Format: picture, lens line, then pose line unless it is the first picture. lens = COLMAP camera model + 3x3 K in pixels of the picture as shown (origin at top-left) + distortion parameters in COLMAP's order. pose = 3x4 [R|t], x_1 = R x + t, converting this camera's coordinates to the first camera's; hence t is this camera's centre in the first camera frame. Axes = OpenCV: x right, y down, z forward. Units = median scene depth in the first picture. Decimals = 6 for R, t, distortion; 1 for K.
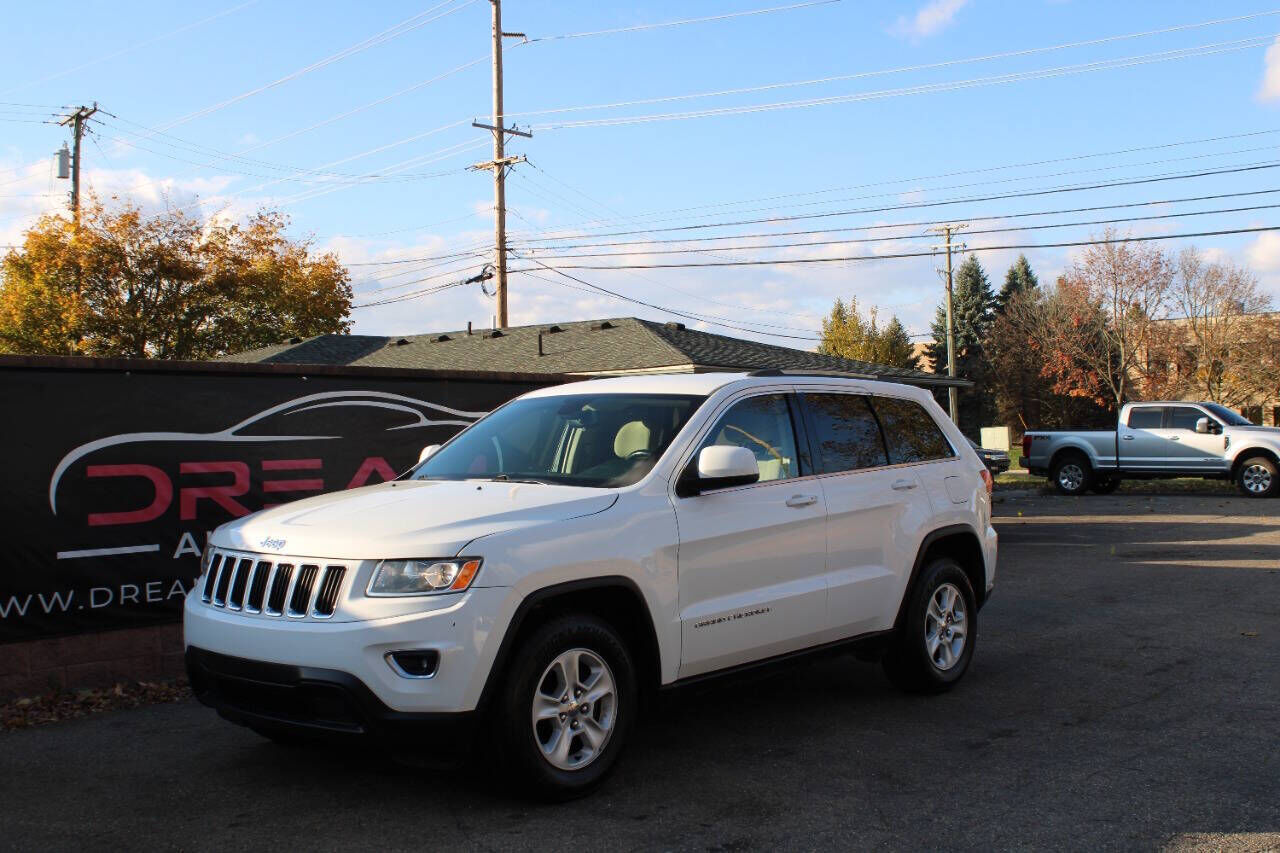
lens RADIAL K [[1573.8, 0, 642.6], [0, 1573.8, 421.8], [0, 0, 1]] dist [-0.042009, 0.052040]
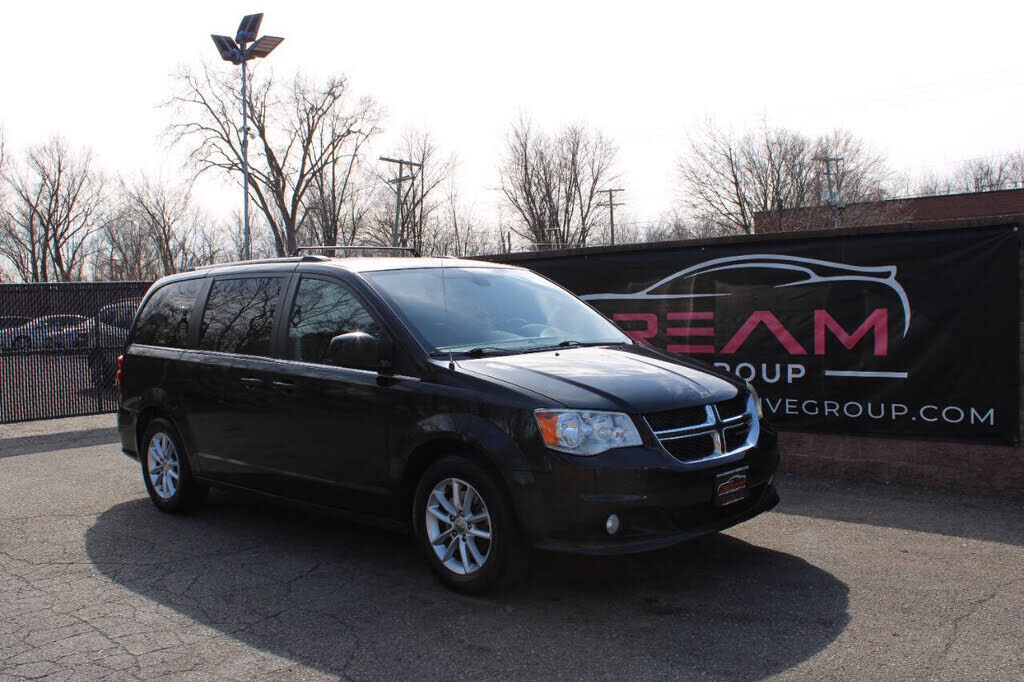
lens RADIAL K [[1090.3, 0, 525.4], [0, 1090.3, 339.9], [0, 0, 1]] dist [-0.096969, 0.024584]
pose [[-0.160621, 0.052672, -0.985610, 0.209886], [0.041186, 0.998063, 0.046626, -0.000265], [0.986157, -0.033105, -0.162479, 0.305911]]
